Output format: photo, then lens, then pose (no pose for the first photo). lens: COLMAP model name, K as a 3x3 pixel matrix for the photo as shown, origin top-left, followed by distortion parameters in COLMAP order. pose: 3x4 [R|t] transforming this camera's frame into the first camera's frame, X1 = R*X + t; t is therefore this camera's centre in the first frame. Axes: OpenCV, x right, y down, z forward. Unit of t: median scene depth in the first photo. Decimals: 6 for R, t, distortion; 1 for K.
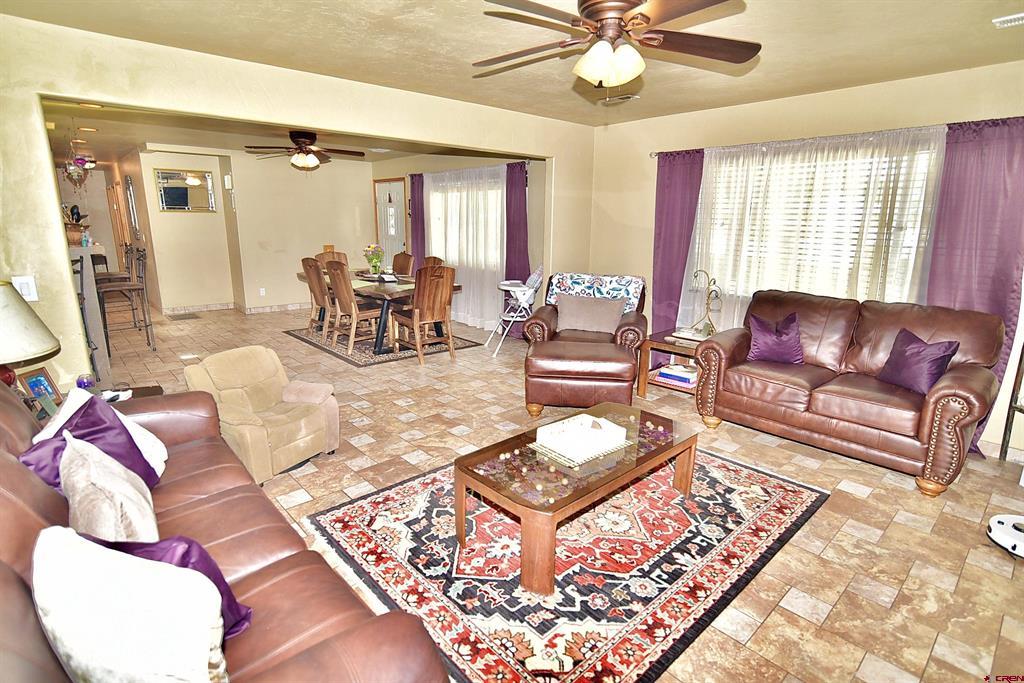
lens RADIAL K [[511.8, 0, 510.1], [0, 511.8, 344.8], [0, 0, 1]] dist [-0.006024, 0.001140]
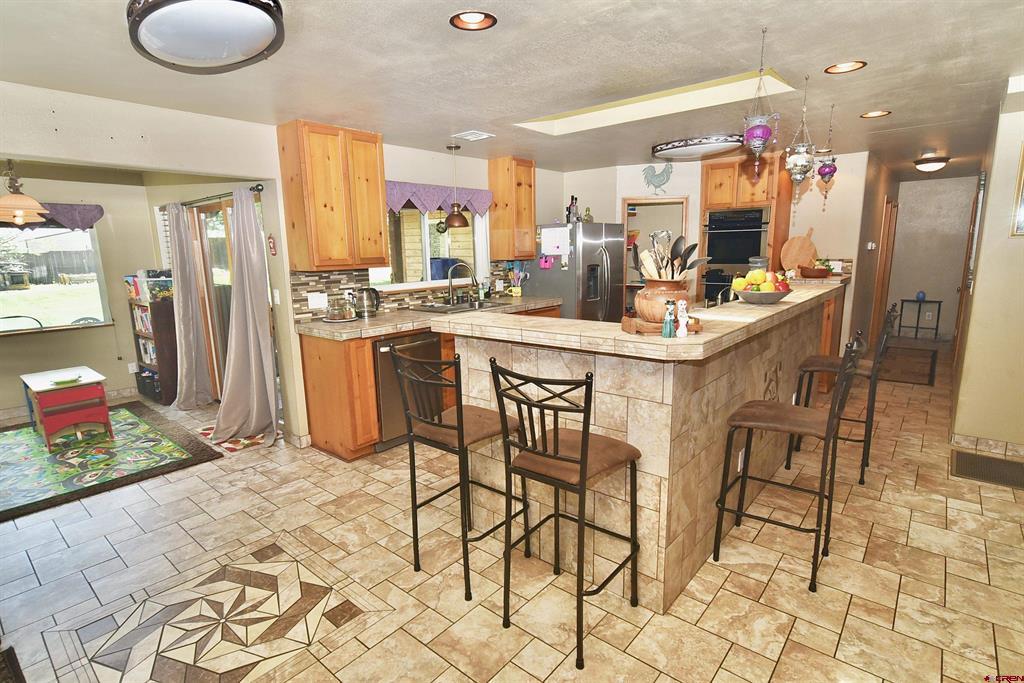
lens RADIAL K [[514.6, 0, 509.9], [0, 514.6, 344.0], [0, 0, 1]] dist [-0.006474, 0.002024]
pose [[0.133561, 0.167993, -0.976698, -0.351477], [-0.214058, 0.967155, 0.137080, -0.169342], [0.967647, 0.190761, 0.165135, 0.635684]]
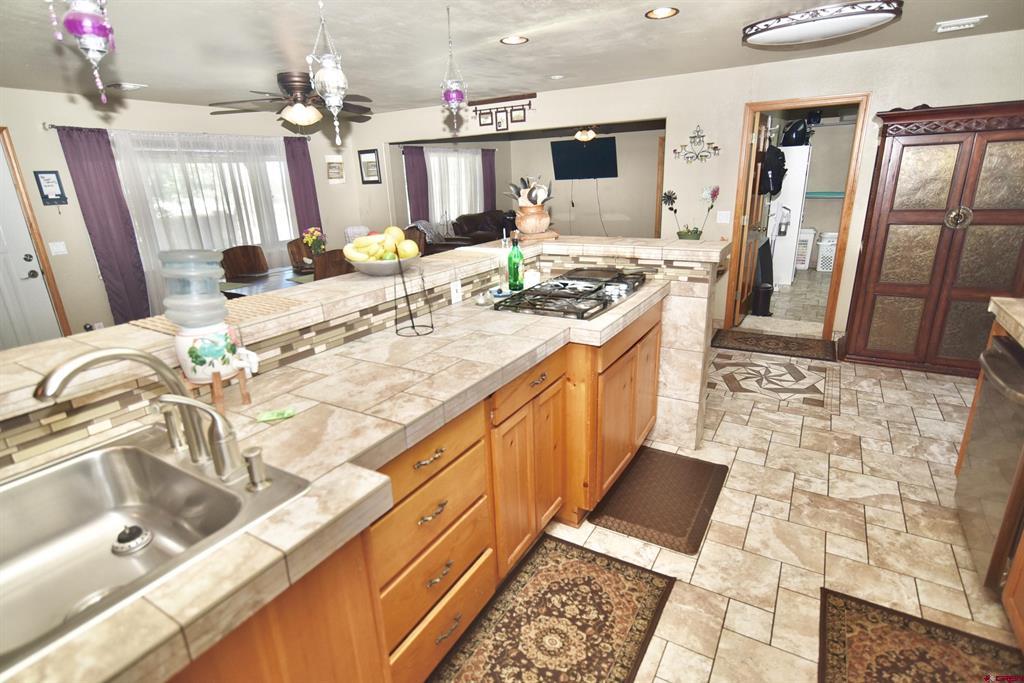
lens RADIAL K [[514.6, 0, 509.9], [0, 514.6, 344.0], [0, 0, 1]] dist [-0.006474, 0.002024]
pose [[-0.291857, -0.295650, 0.909621, -1.194362], [0.259115, 0.891023, 0.372744, -0.262109], [-0.920695, 0.344484, -0.183444, 0.948609]]
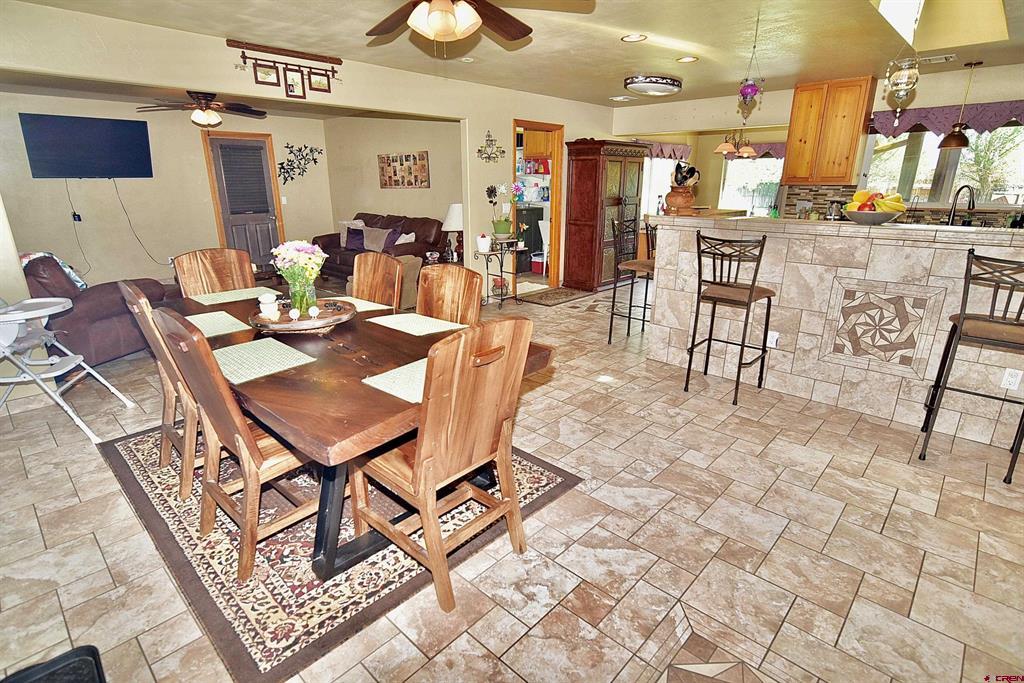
lens RADIAL K [[511.8, 0, 510.1], [0, 511.8, 344.8], [0, 0, 1]] dist [-0.006024, 0.001140]
pose [[-0.996765, 0.014818, -0.078988, -0.406953], [-0.028407, 0.854441, 0.518771, -0.343766], [0.075178, 0.519337, -0.851256, 1.420273]]
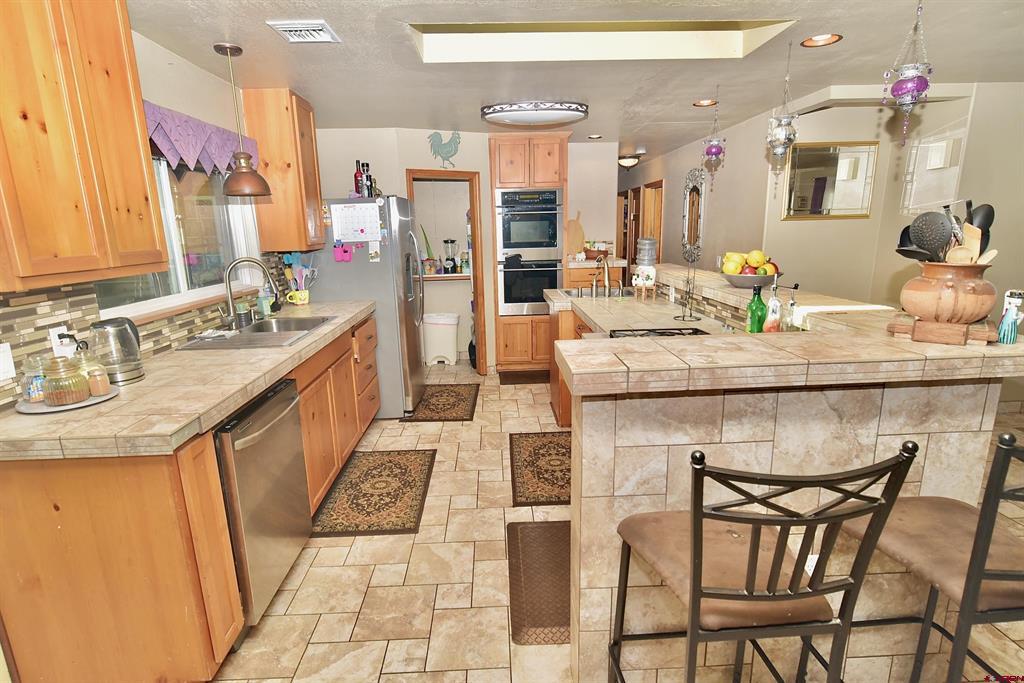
lens RADIAL K [[514.6, 0, 509.9], [0, 514.6, 344.0], [0, 0, 1]] dist [-0.006474, 0.002024]
pose [[0.766918, 0.113323, -0.631660, -0.679066], [-0.120412, 0.992214, 0.031811, -0.129815], [0.630347, 0.051663, 0.774592, 0.458534]]
